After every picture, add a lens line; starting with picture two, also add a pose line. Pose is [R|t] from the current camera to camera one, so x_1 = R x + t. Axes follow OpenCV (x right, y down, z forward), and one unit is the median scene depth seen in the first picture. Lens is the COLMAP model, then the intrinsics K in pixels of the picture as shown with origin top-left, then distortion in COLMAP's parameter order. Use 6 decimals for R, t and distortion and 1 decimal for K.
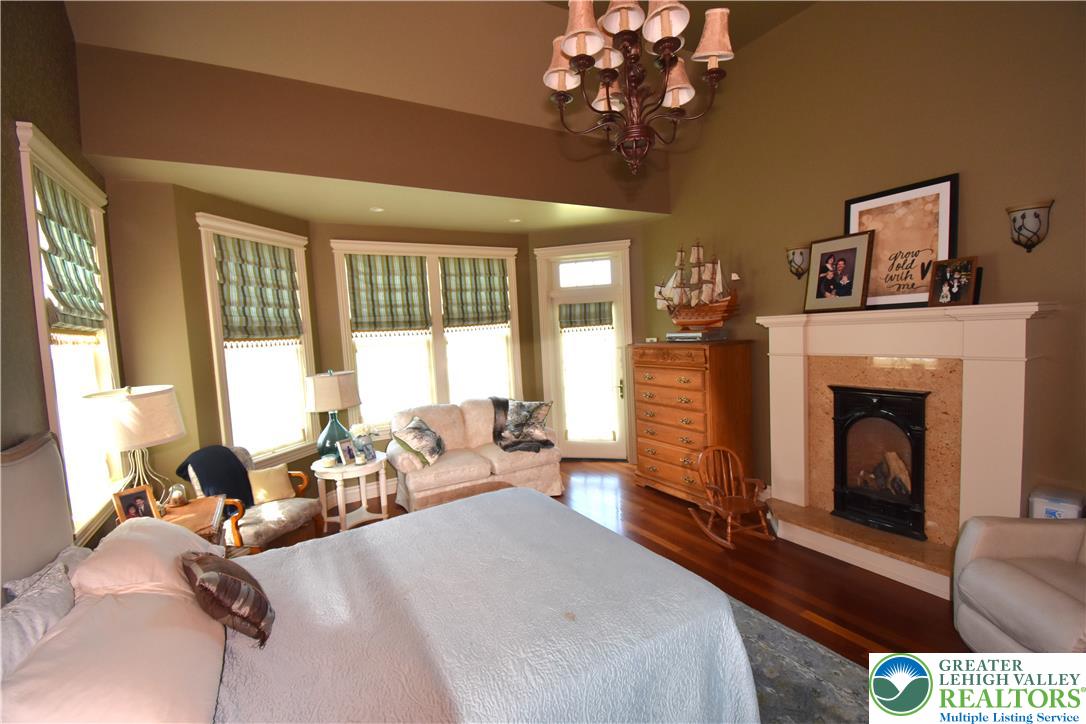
lens RADIAL K [[476.2, 0, 543.0], [0, 476.2, 362.0], [0, 0, 1]] dist [0.002190, -0.017010]
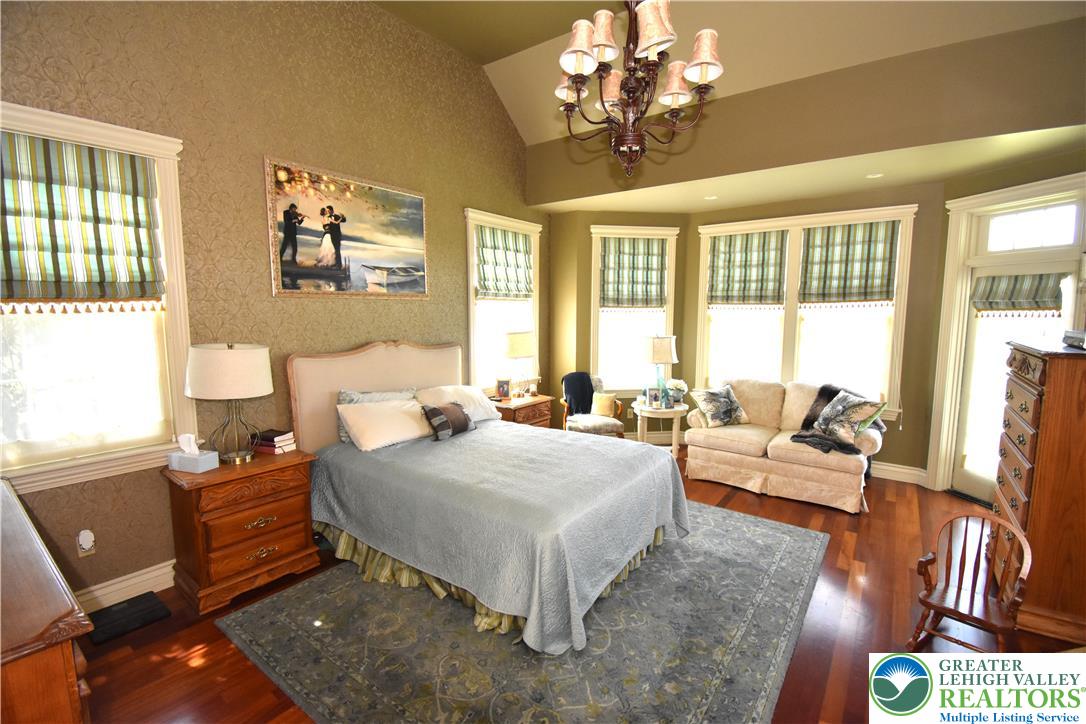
lens RADIAL K [[476.2, 0, 543.0], [0, 476.2, 362.0], [0, 0, 1]] dist [0.002190, -0.017010]
pose [[0.378009, 0.152075, -0.913226, 0.502594], [-0.082681, 0.988020, 0.130307, -0.039326], [0.922102, 0.026249, 0.386054, 0.167686]]
